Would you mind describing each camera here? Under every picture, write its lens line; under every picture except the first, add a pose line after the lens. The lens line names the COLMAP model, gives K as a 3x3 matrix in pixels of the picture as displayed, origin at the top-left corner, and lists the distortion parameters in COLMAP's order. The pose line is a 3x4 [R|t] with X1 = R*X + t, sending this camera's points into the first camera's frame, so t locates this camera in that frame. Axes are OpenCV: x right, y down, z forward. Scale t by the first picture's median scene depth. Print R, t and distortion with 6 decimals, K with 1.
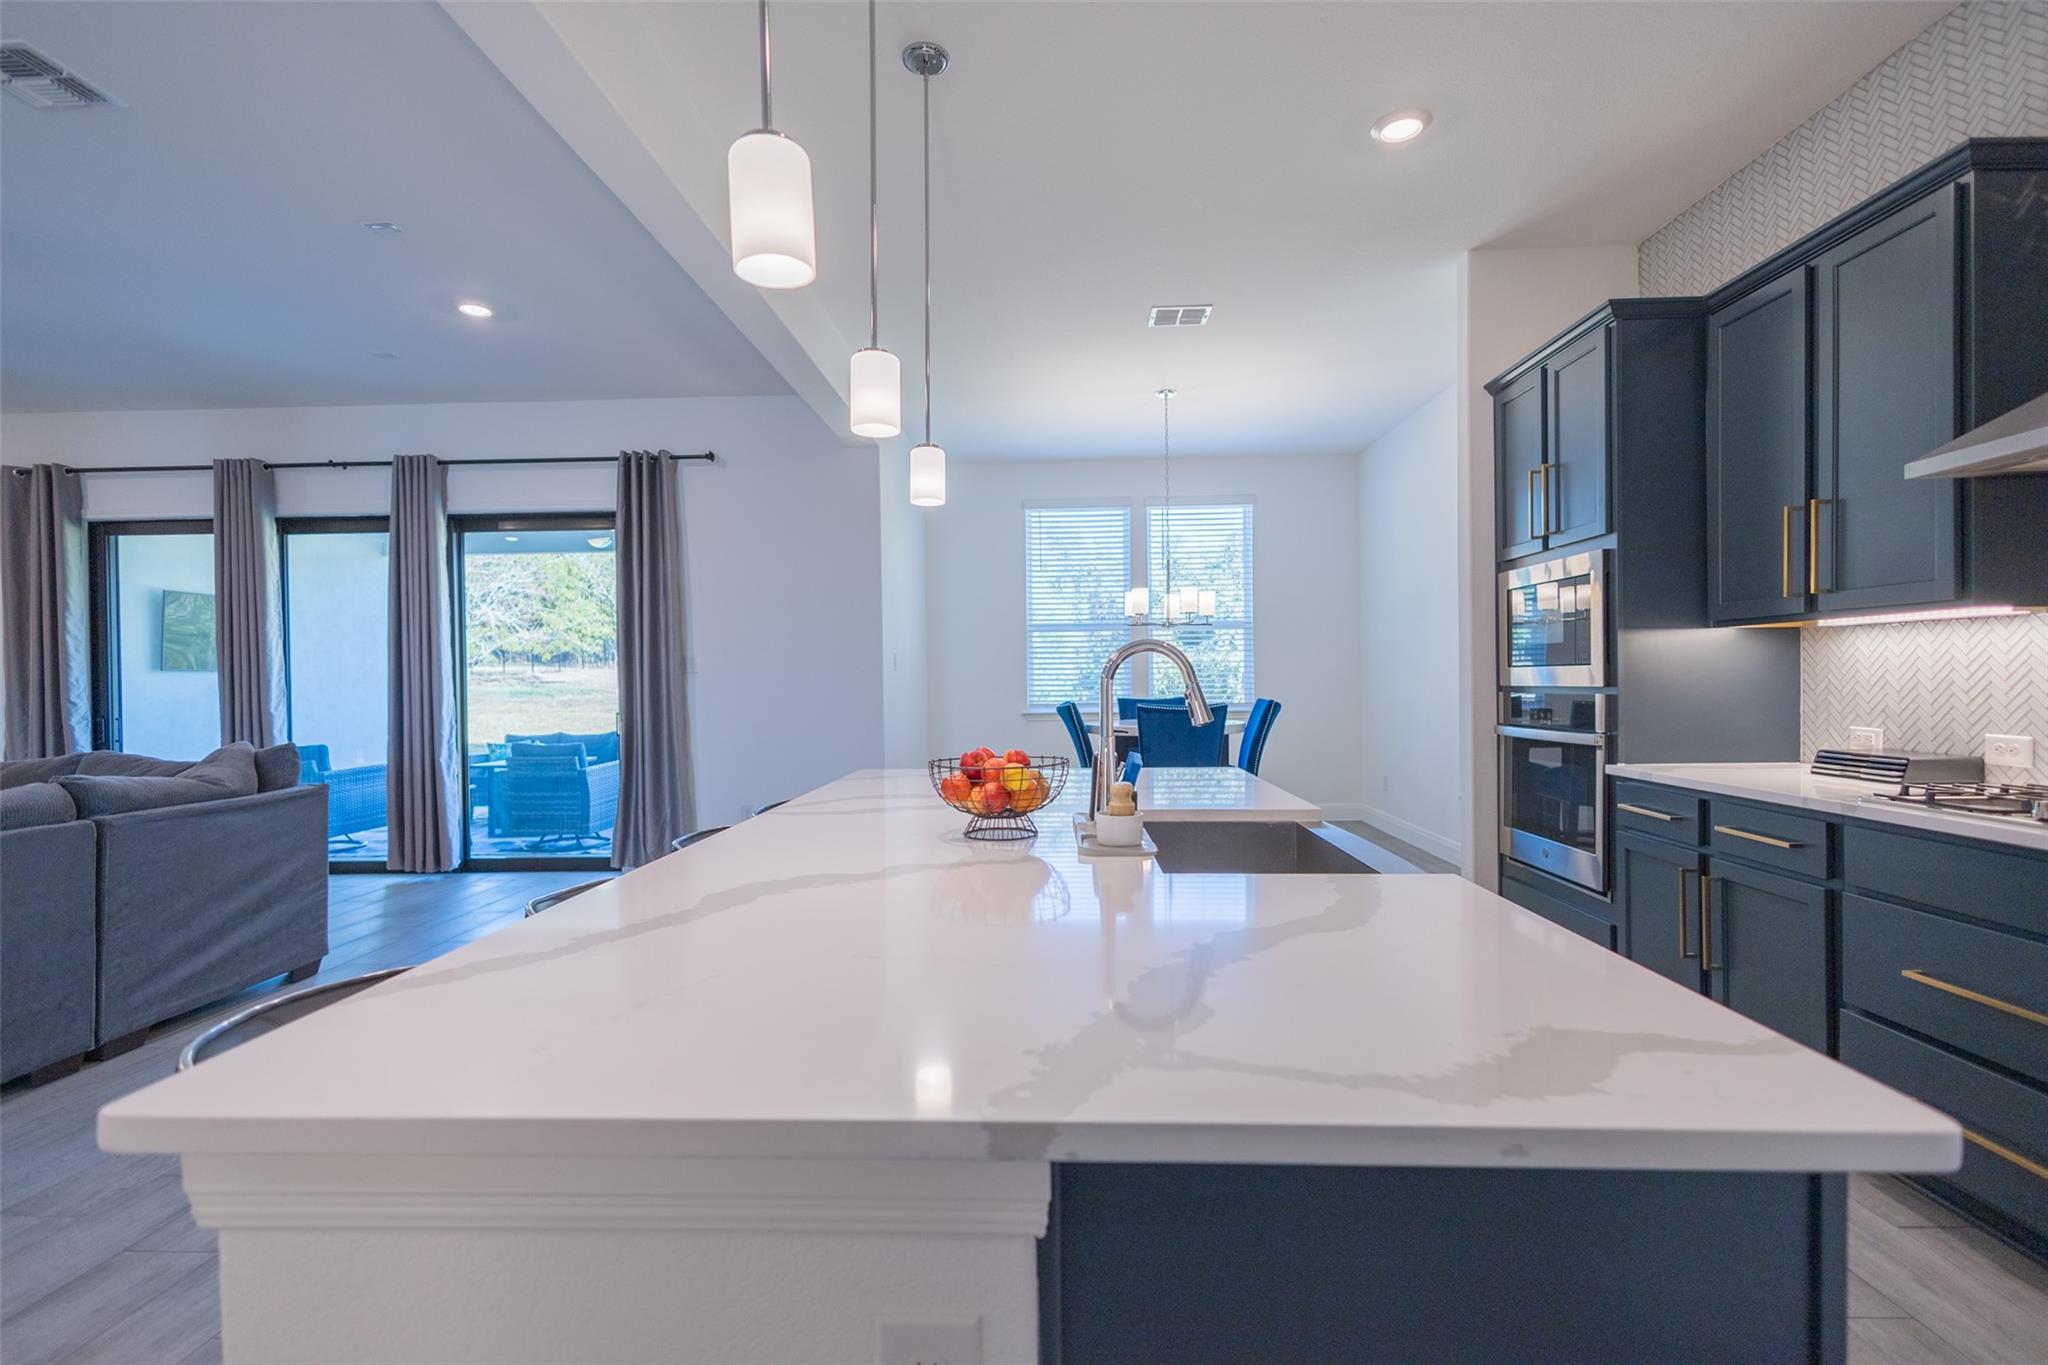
lens RADIAL K [[920.0, 0, 1024.0], [0, 920.0, 682.5], [0, 0, 1]] dist [0.000257, -0.000922]
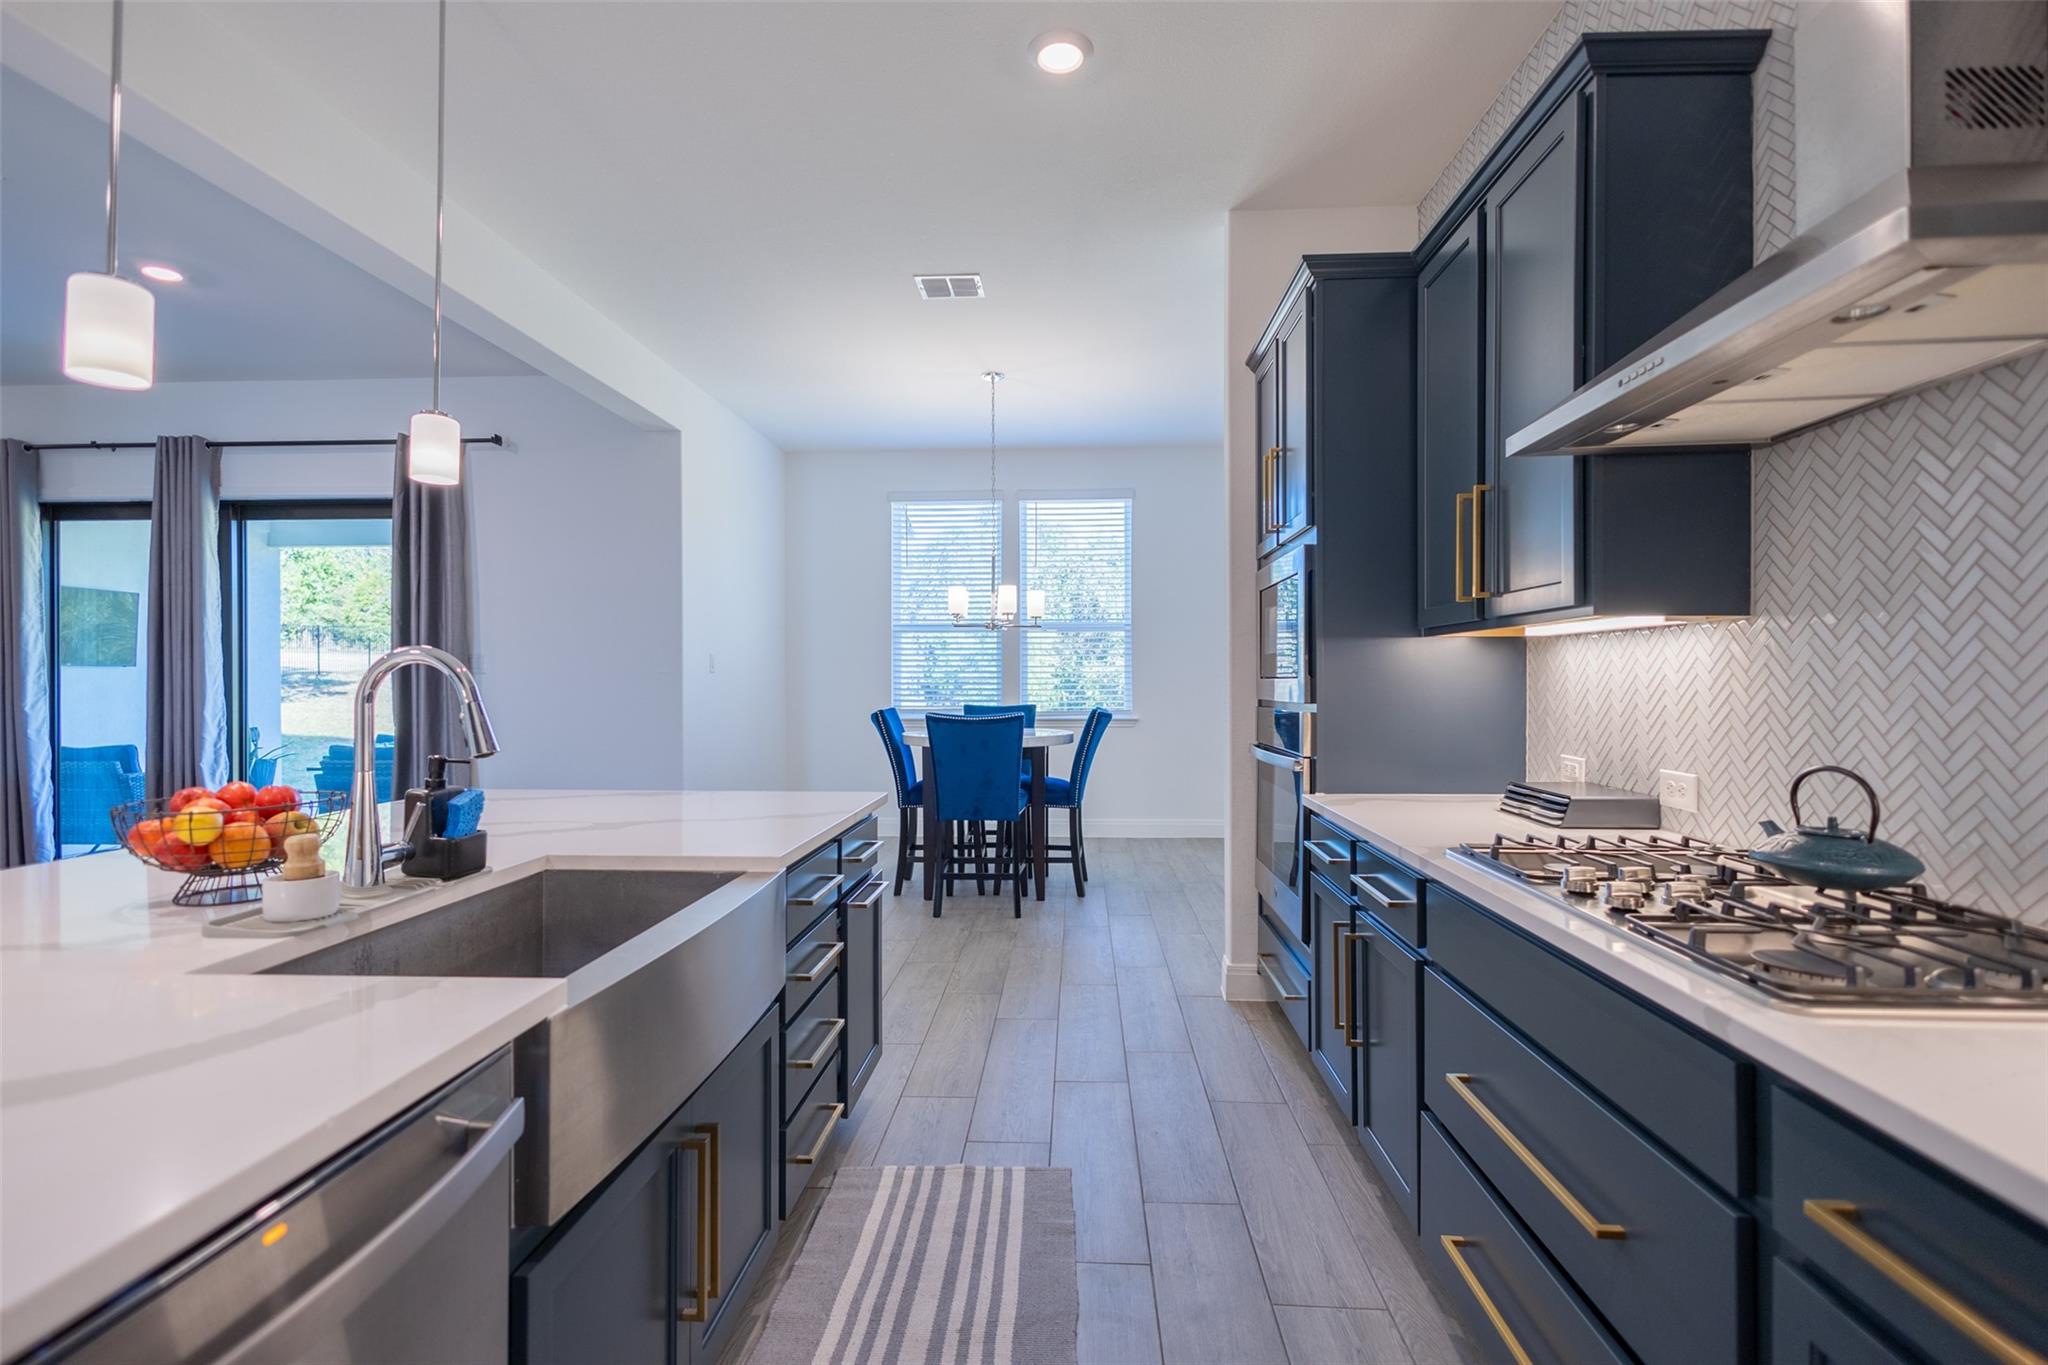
lens RADIAL K [[928.7, 0, 1032.6], [0, 928.7, 678.3], [0, 0, 1]] dist [0.001035, -0.000150]
pose [[0.999950, 0.009031, -0.004389, 0.205646], [-0.009047, 0.999952, -0.003758, -0.007441], [0.004355, 0.003798, 0.999983, 0.068228]]
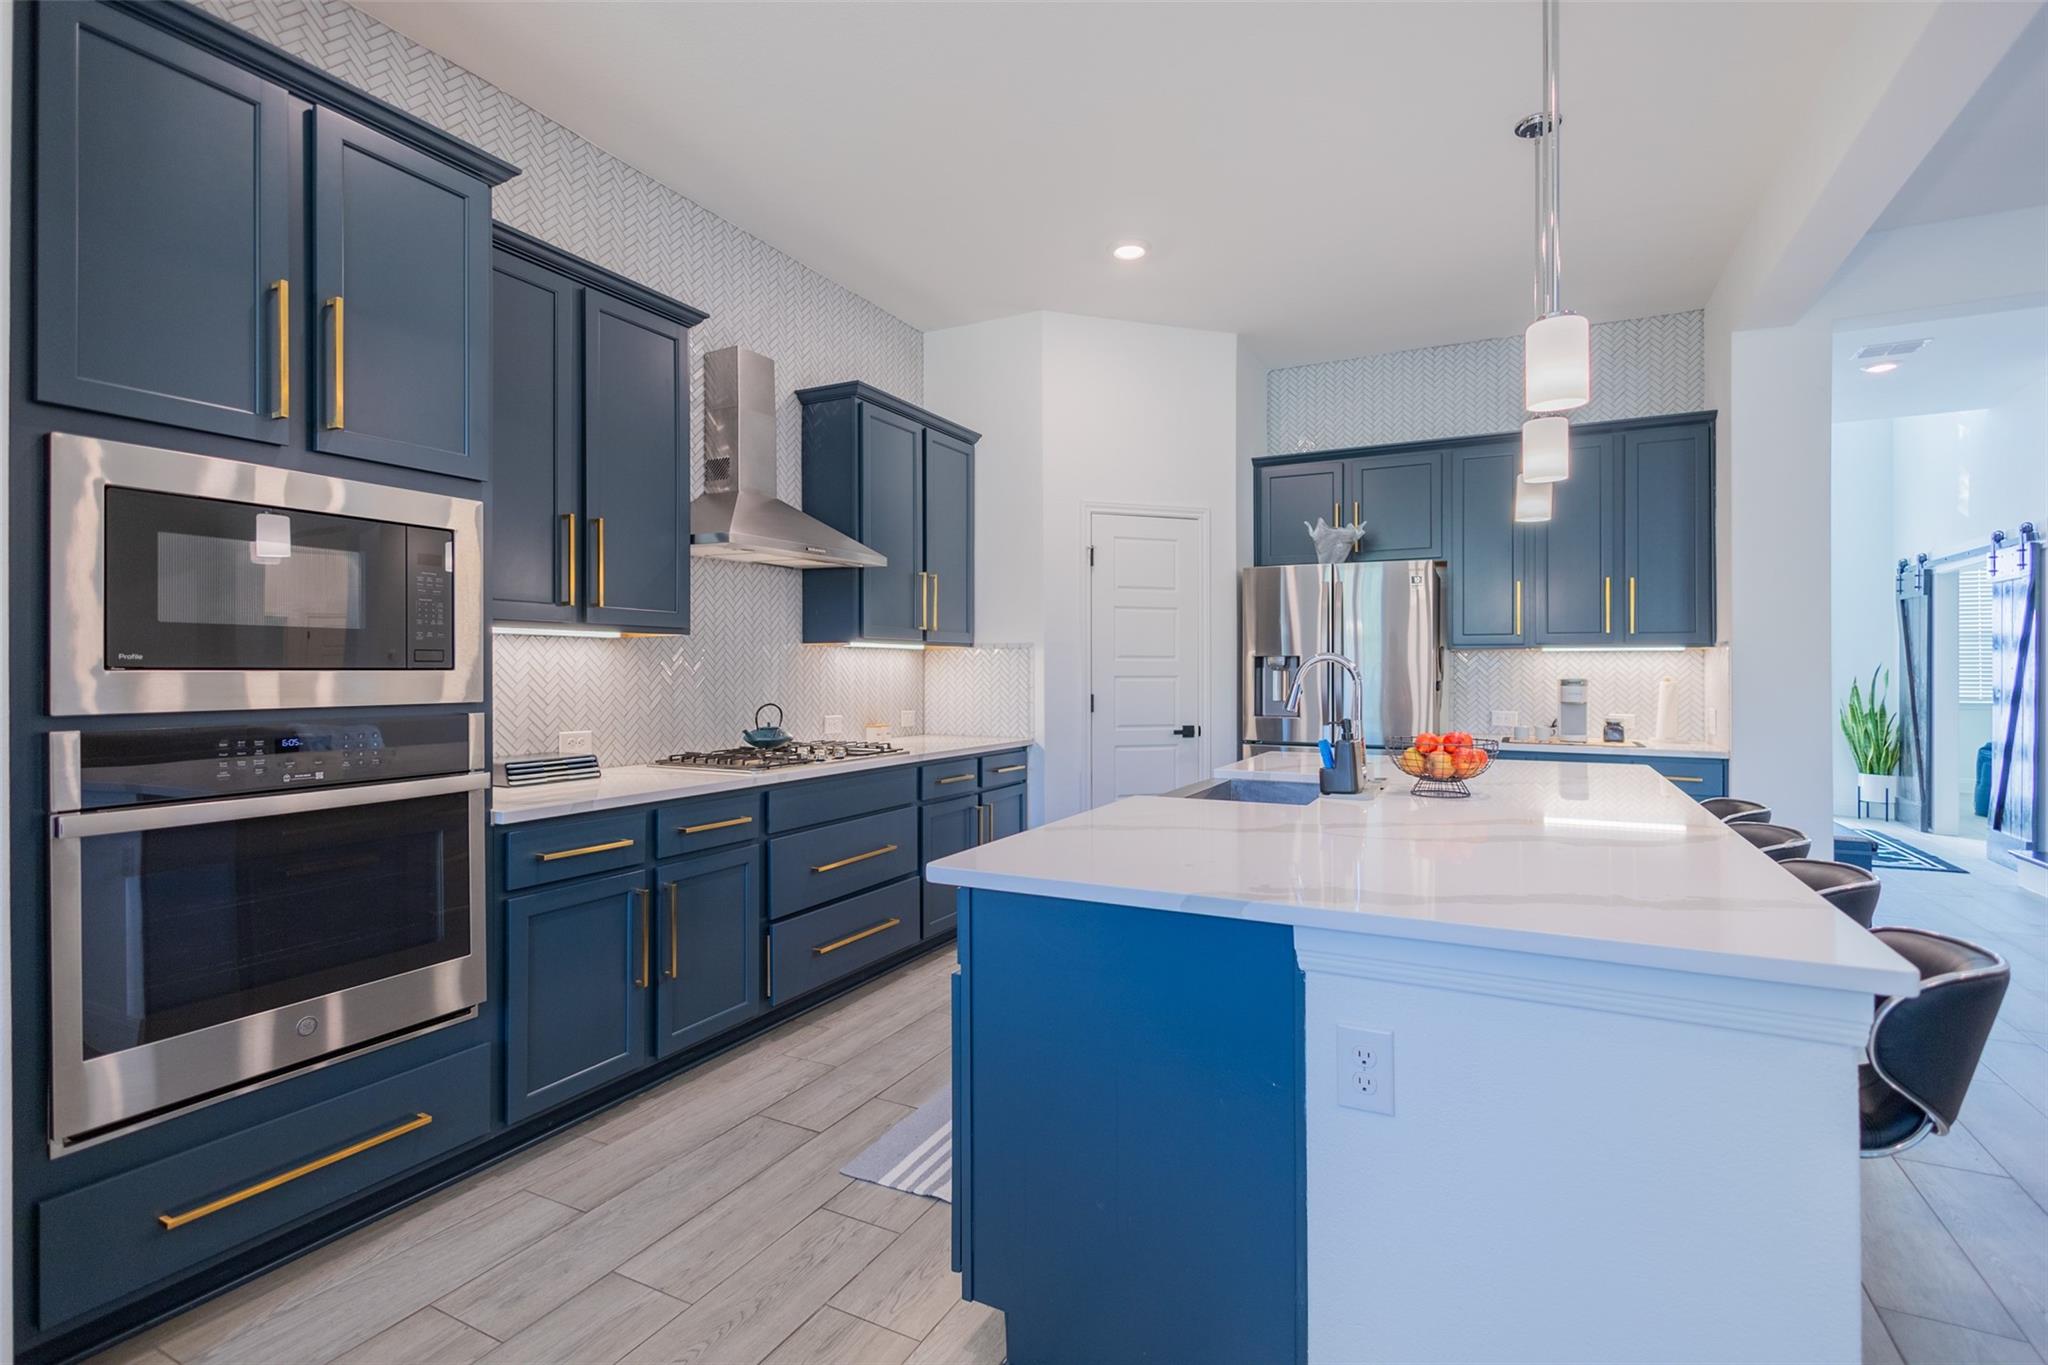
lens RADIAL K [[982.7, 0, 1029.4], [0, 982.7, 665.5], [0, 0, 1]] dist [-0.000700, -0.000200]
pose [[-0.910592, 0.011454, 0.413148, -0.026406], [0.010300, 0.999934, -0.005020, -0.008321], [-0.413178, -0.000316, -0.910650, 0.820420]]
